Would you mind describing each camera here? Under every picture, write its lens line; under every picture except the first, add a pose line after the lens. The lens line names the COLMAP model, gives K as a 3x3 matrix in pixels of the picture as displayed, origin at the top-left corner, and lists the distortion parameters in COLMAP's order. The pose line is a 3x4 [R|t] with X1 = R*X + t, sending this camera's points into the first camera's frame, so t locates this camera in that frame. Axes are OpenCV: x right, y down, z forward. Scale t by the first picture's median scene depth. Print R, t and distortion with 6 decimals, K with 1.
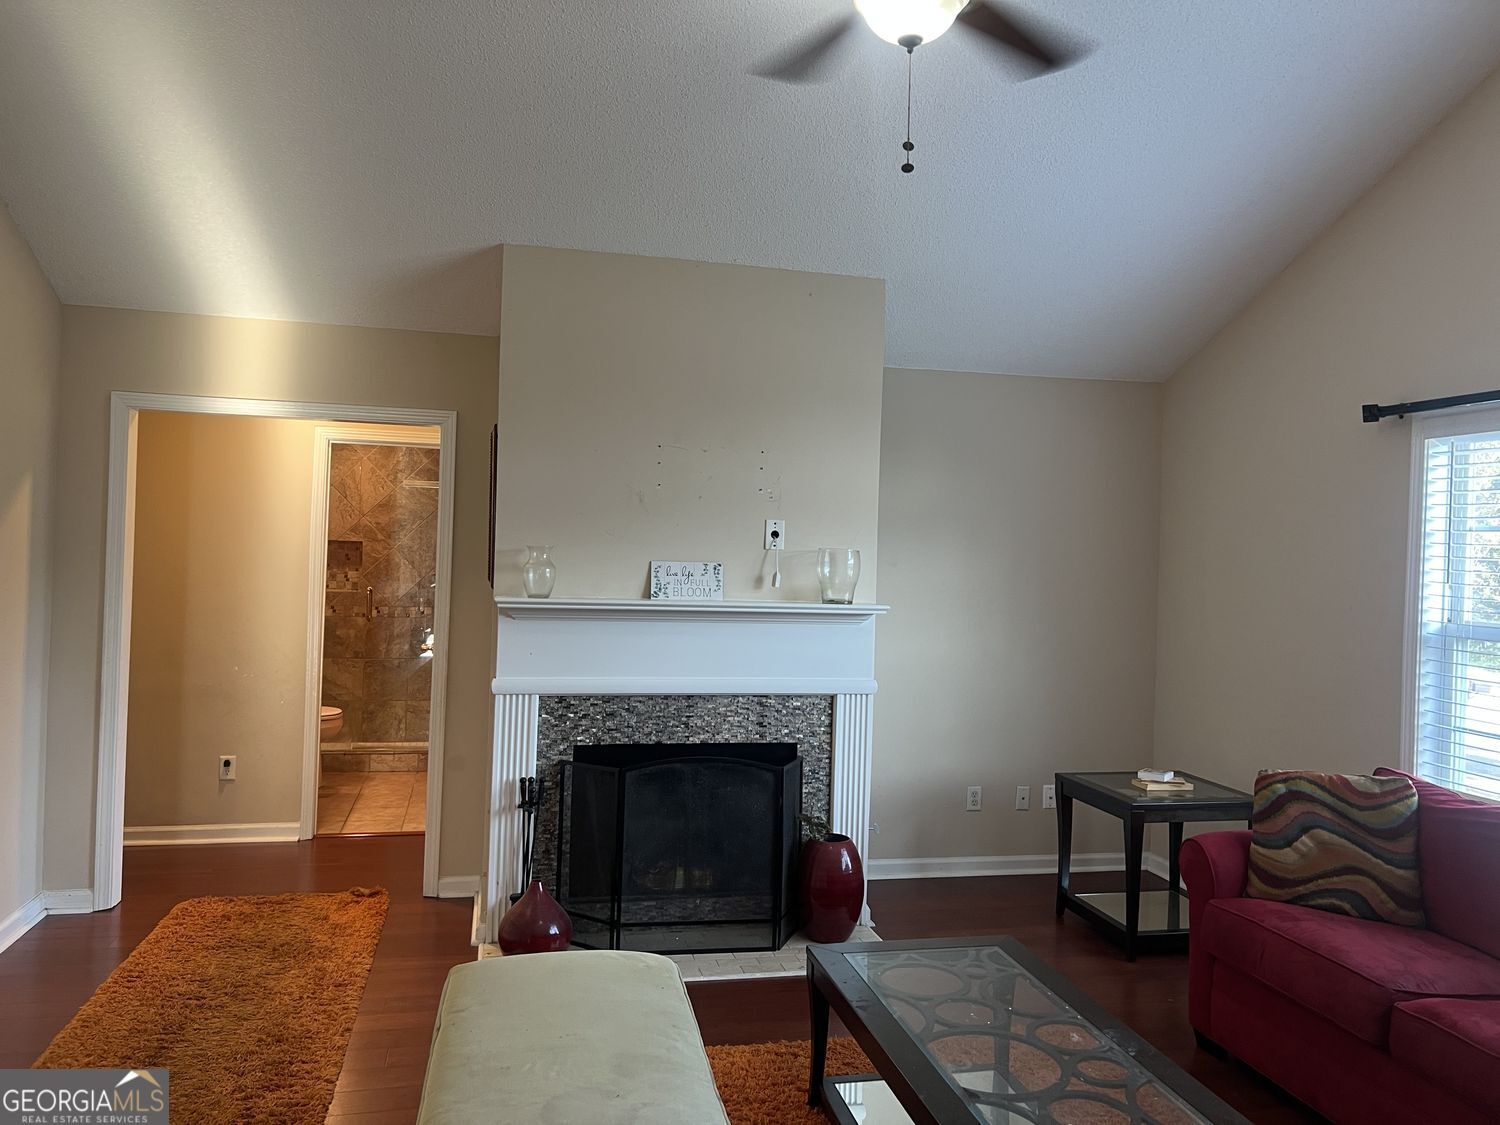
lens RADIAL K [[1121.9, 0, 754.8], [0, 1121.9, 556.9], [0, 0, 1]] dist [0.009897, -0.017362]
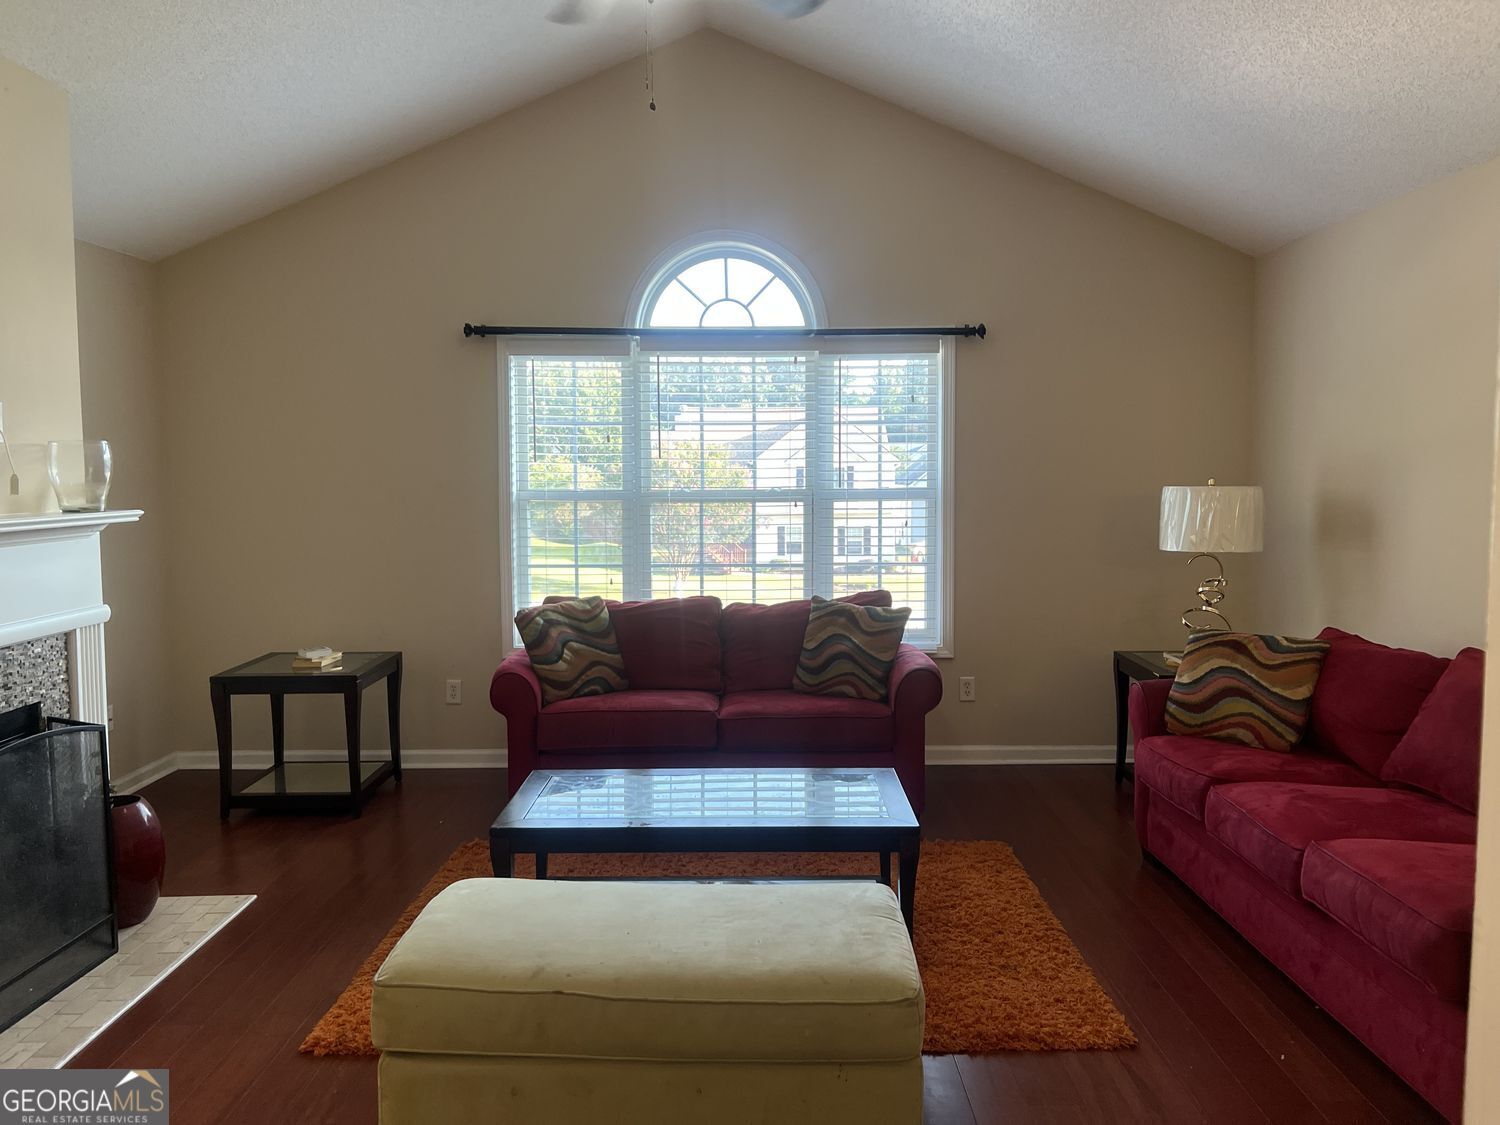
lens RADIAL K [[1121.9, 0, 750.8], [0, 1121.9, 564.6], [0, 0, 1]] dist [0.009897, -0.017362]
pose [[0.220854, -0.117837, 0.968162, -0.666986], [0.017013, 0.992989, 0.116978, -0.008415], [-0.975159, -0.009364, 0.221310, 0.413793]]
